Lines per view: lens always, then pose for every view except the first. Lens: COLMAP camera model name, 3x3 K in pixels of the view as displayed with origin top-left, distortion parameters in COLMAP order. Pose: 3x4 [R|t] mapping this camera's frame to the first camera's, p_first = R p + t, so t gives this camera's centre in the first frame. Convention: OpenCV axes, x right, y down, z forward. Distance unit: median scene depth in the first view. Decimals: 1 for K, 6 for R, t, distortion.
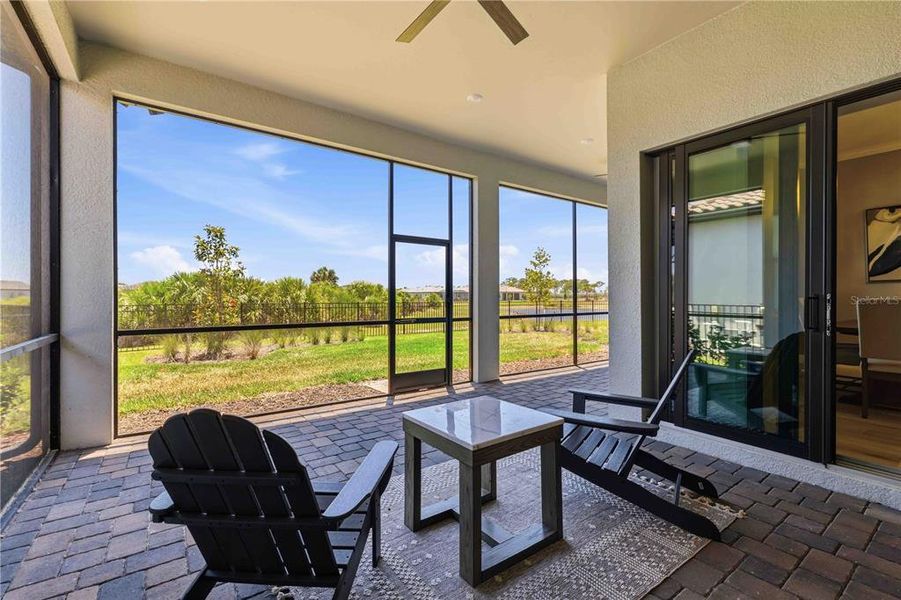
lens RADIAL K [[393.6, 0, 447.4], [0, 393.6, 299.8], [0, 0, 1]] dist [-0.001276, 0.002488]
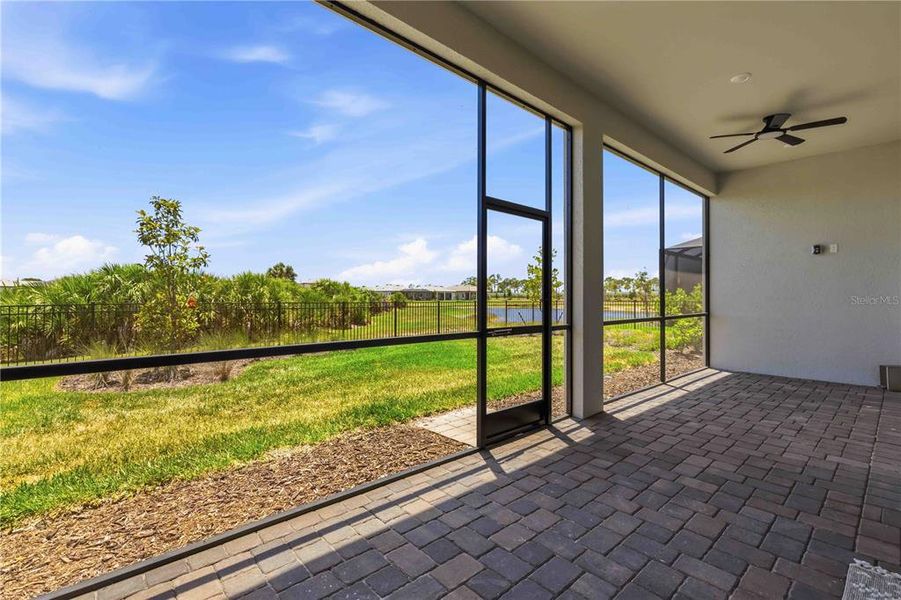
lens RADIAL K [[393.6, 0, 441.2], [0, 393.6, 298.1], [0, 0, 1]] dist [-0.001276, 0.002488]
pose [[0.994367, 0.003699, 0.105925, -0.154892], [-0.003421, 0.999990, -0.002814, 0.000388], [-0.105934, 0.002435, 0.994370, 0.210179]]
